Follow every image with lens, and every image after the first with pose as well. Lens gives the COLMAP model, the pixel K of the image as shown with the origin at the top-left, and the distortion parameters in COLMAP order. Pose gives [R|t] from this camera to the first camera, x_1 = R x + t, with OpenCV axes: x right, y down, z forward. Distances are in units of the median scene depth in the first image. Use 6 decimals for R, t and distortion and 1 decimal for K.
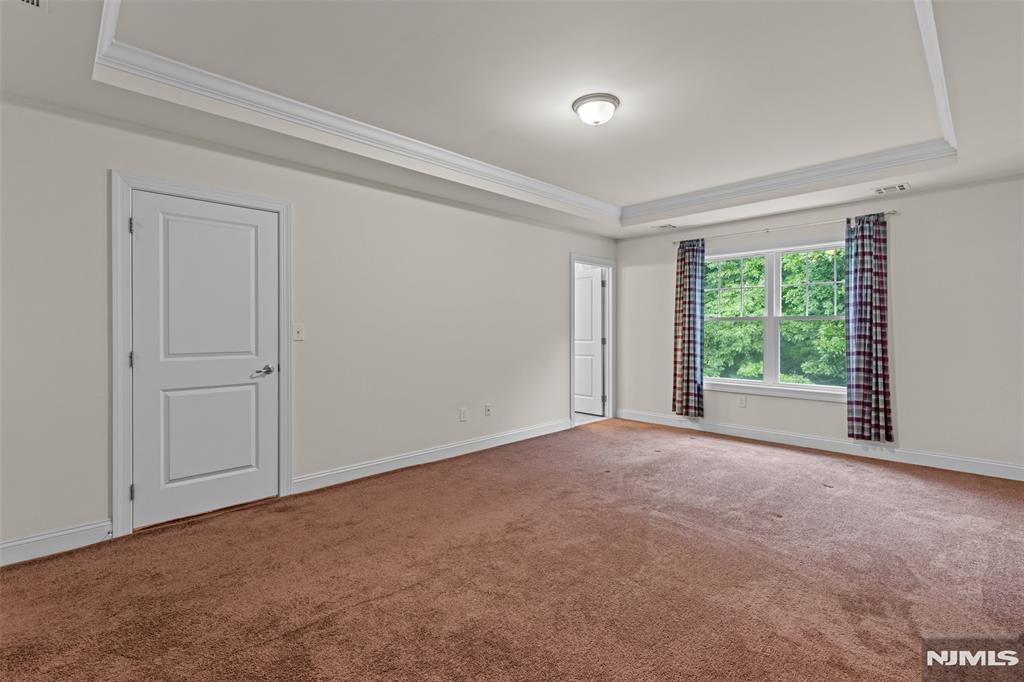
lens RADIAL K [[459.1, 0, 510.7], [0, 459.1, 334.7], [0, 0, 1]] dist [0.009141, -0.002087]
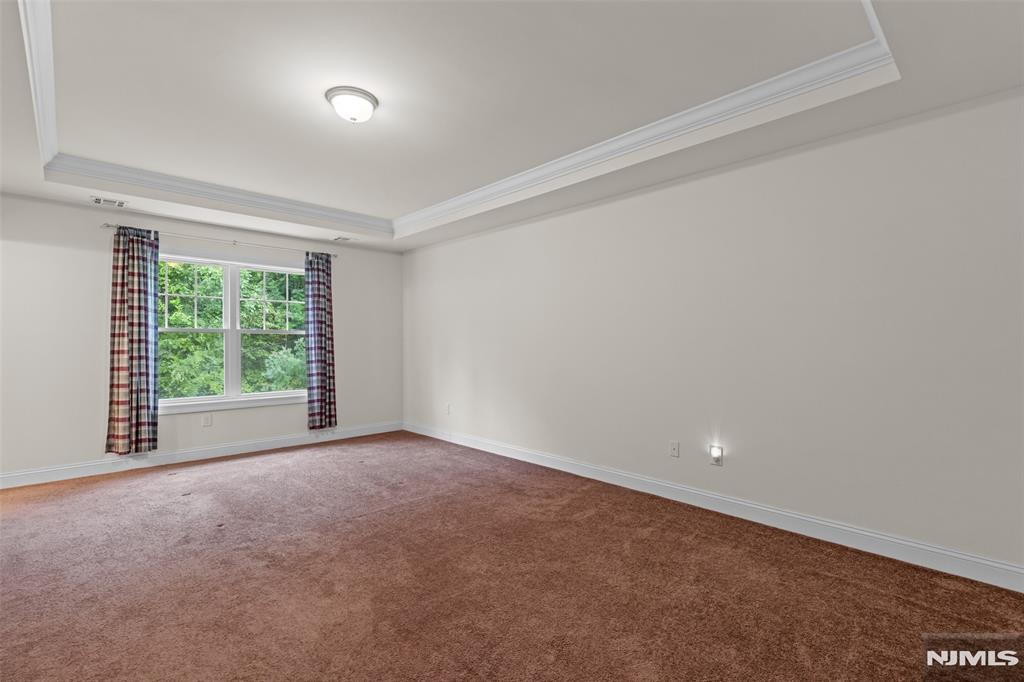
lens RADIAL K [[459.1, 0, 510.1], [0, 459.1, 340.8], [0, 0, 1]] dist [0.009141, -0.002087]
pose [[0.030634, 0.007737, 0.999501, -0.470788], [0.014287, 0.999864, -0.008178, 0.002776], [-0.999429, 0.014530, 0.030519, 0.422714]]
